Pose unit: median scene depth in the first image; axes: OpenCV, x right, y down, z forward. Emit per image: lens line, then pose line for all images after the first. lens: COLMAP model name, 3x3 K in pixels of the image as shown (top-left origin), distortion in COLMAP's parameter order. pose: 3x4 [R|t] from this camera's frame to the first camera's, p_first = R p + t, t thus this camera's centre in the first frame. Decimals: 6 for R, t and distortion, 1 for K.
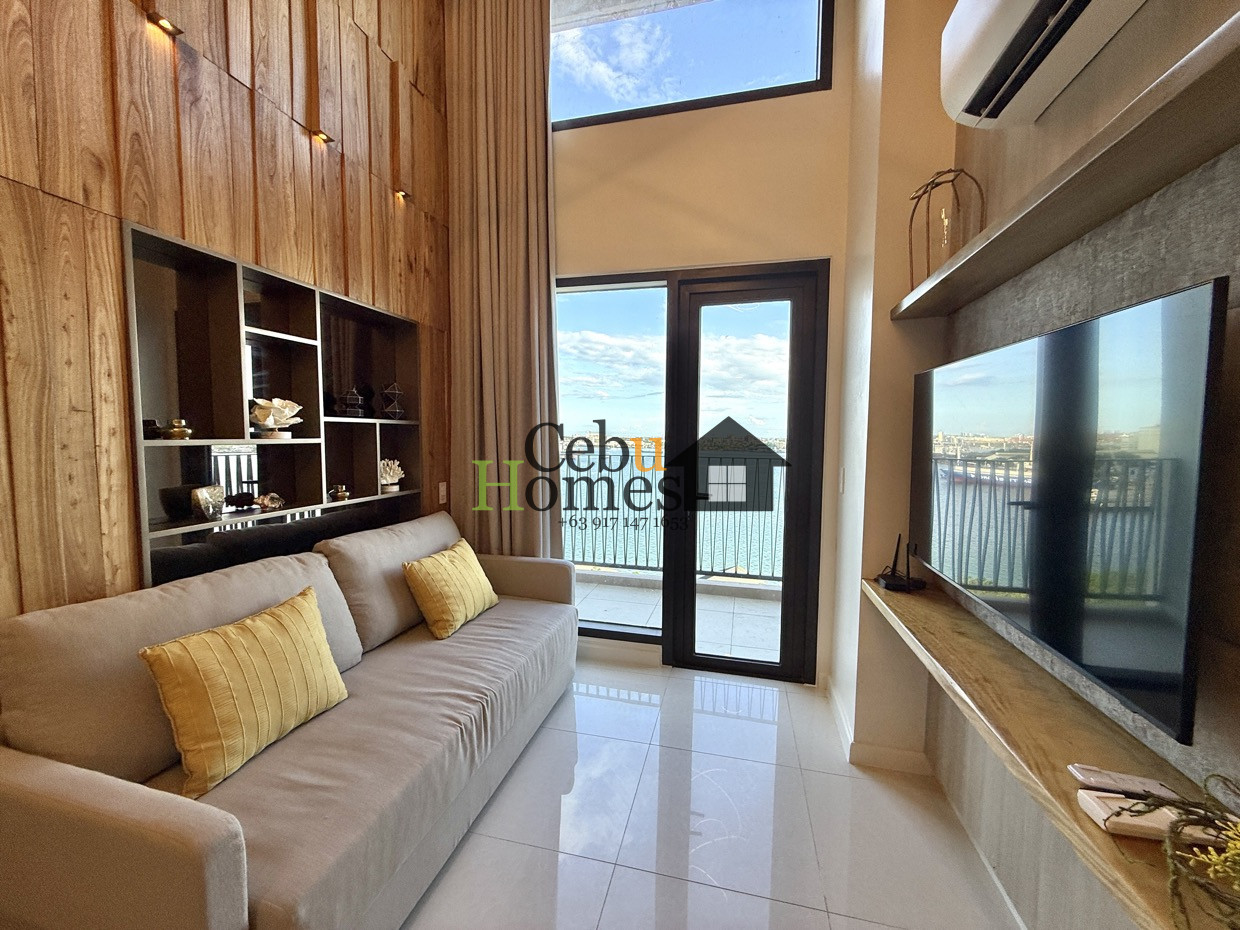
lens RADIAL K [[493.8, 0, 618.0], [0, 493.8, 465.9], [0, 0, 1]] dist [0.000741, -0.000087]
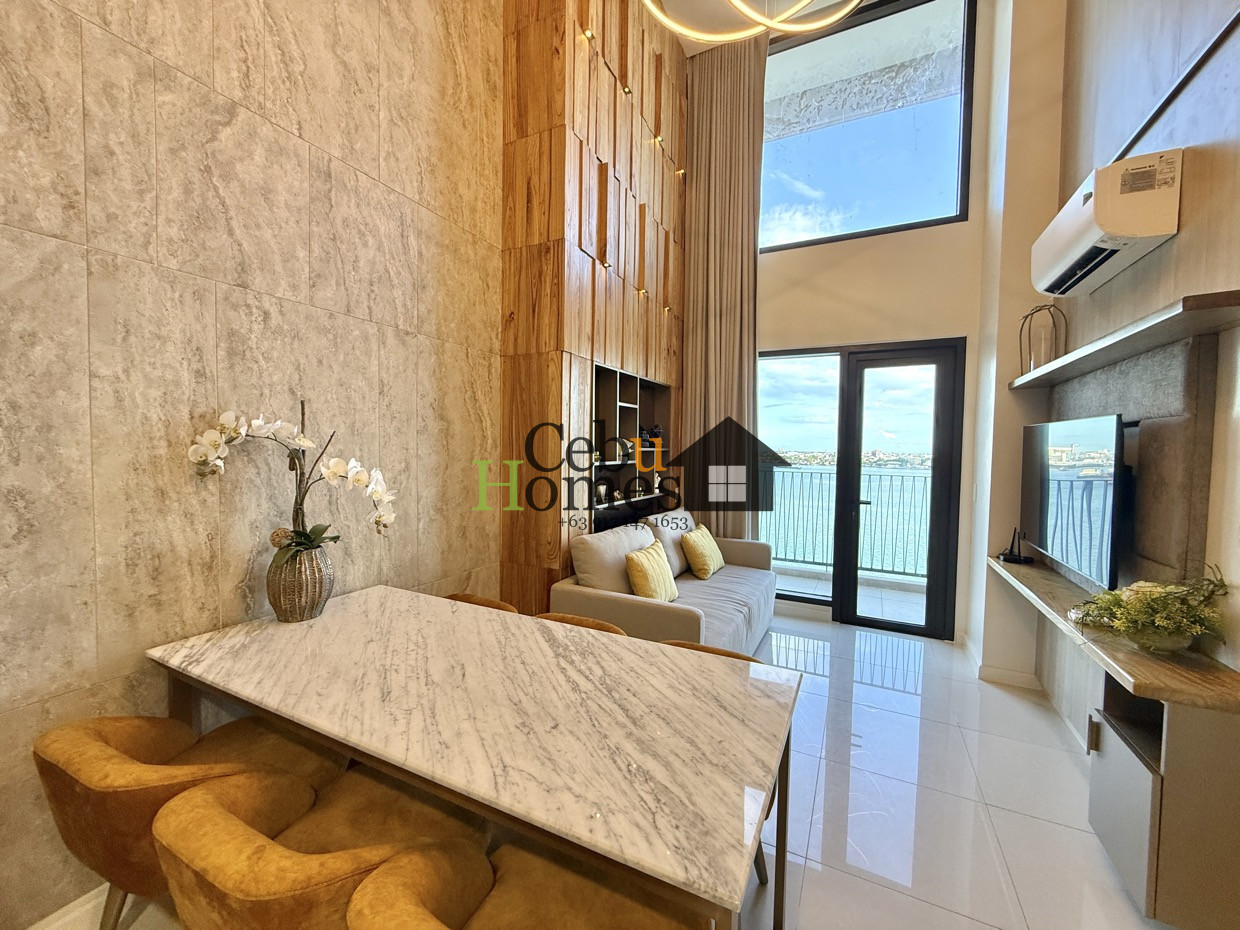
lens RADIAL K [[493.8, 0, 618.0], [0, 493.8, 465.9], [0, 0, 1]] dist [0.000741, -0.000087]
pose [[0.974989, 0.014913, -0.221753, -0.227543], [-0.020750, 0.999496, -0.024014, 0.006541], [0.221283, 0.028015, 0.974807, -0.594629]]
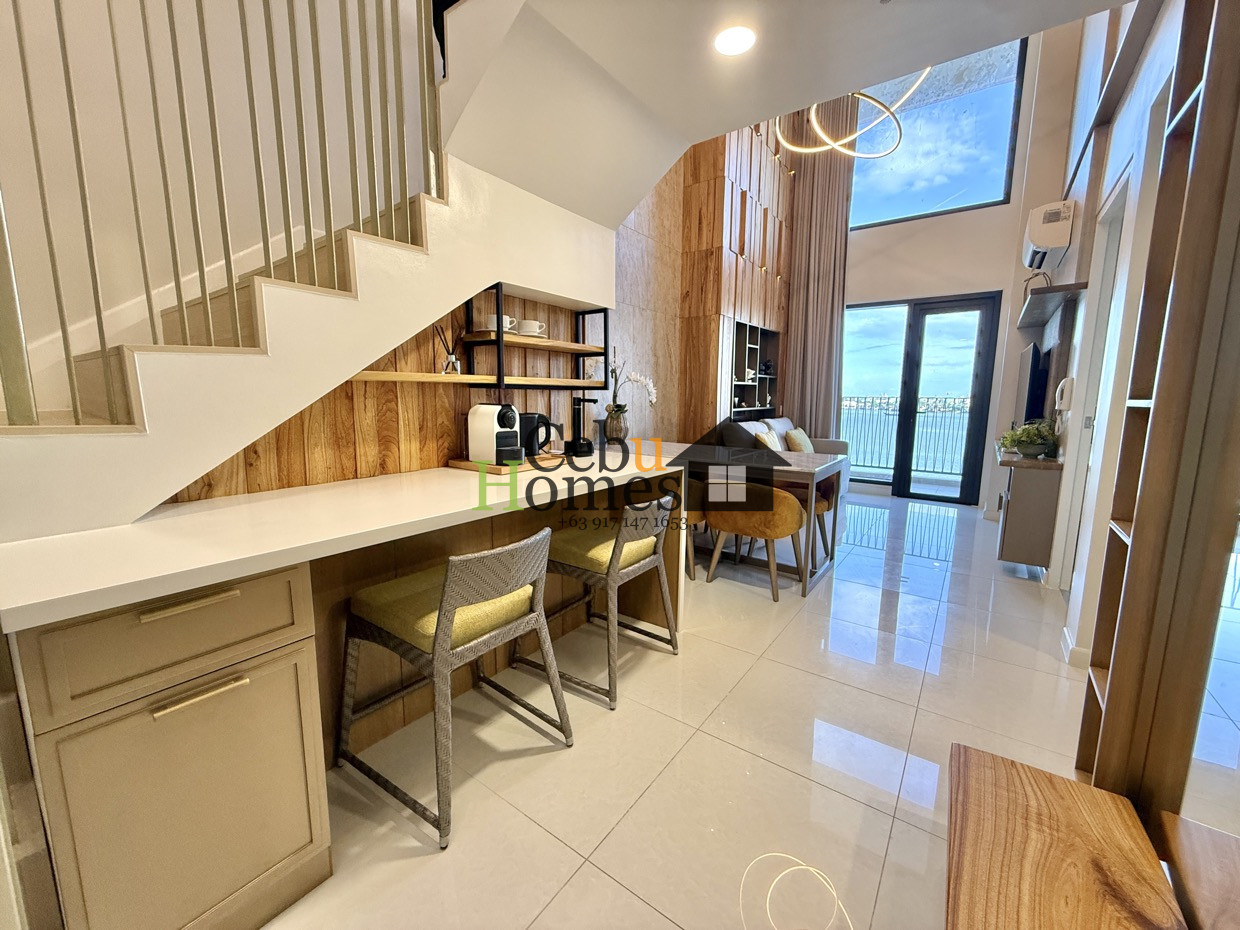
lens RADIAL K [[493.8, 0, 618.0], [0, 493.8, 465.9], [0, 0, 1]] dist [0.000741, -0.000087]
pose [[0.923505, 0.052670, -0.379954, -0.208394], [-0.021918, 0.996155, 0.084817, 0.149751], [0.382960, -0.070001, 0.921109, -1.471463]]
